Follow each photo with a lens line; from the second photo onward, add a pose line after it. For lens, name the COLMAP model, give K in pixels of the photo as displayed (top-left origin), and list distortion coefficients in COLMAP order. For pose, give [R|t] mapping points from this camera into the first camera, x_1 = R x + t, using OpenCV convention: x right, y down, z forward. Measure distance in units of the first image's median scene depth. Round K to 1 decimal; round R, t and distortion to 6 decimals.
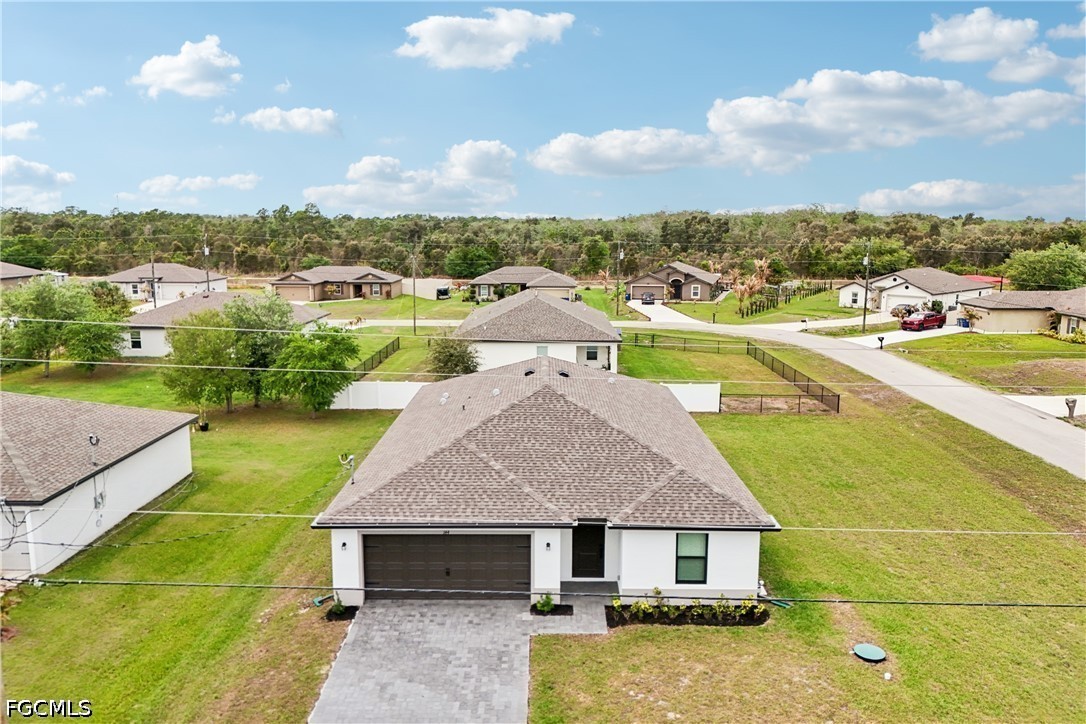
lens RADIAL K [[803.9, 0, 541.6], [0, 803.9, 354.7], [0, 0, 1]] dist [0.070080, -0.063224]
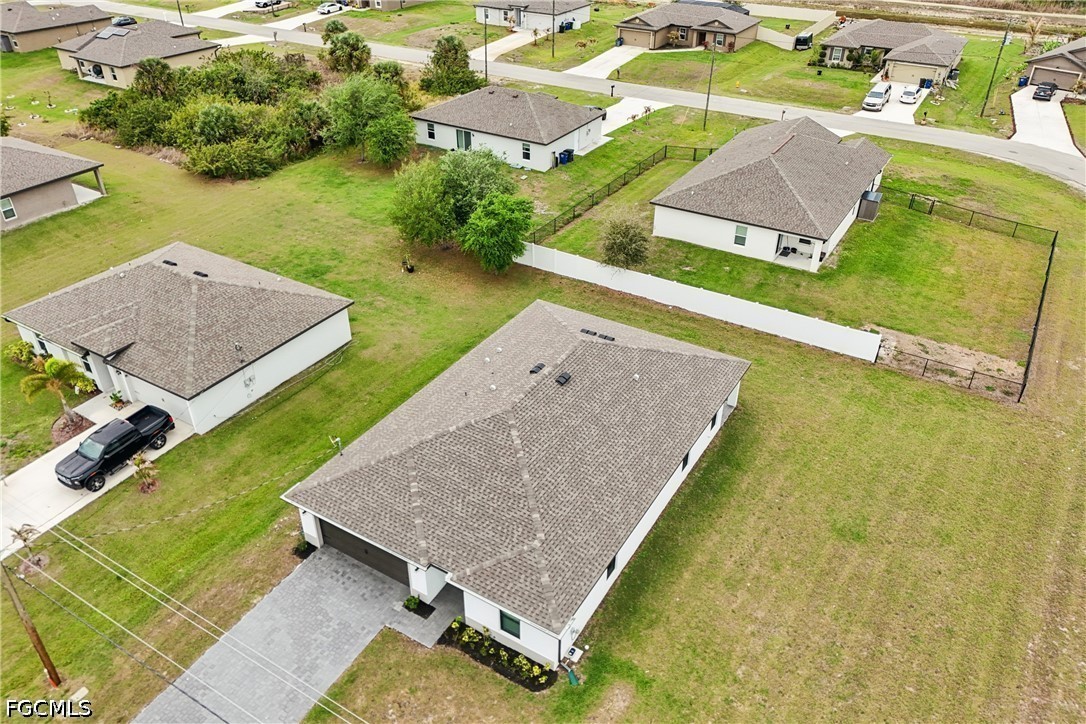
lens RADIAL K [[803.9, 0, 541.6], [0, 803.9, 354.7], [0, 0, 1]] dist [0.070080, -0.063224]
pose [[0.856123, 0.278788, -0.435121, 0.430043], [-0.082874, 0.905169, 0.416895, -0.422237], [0.510084, -0.320853, 0.798040, 0.105581]]
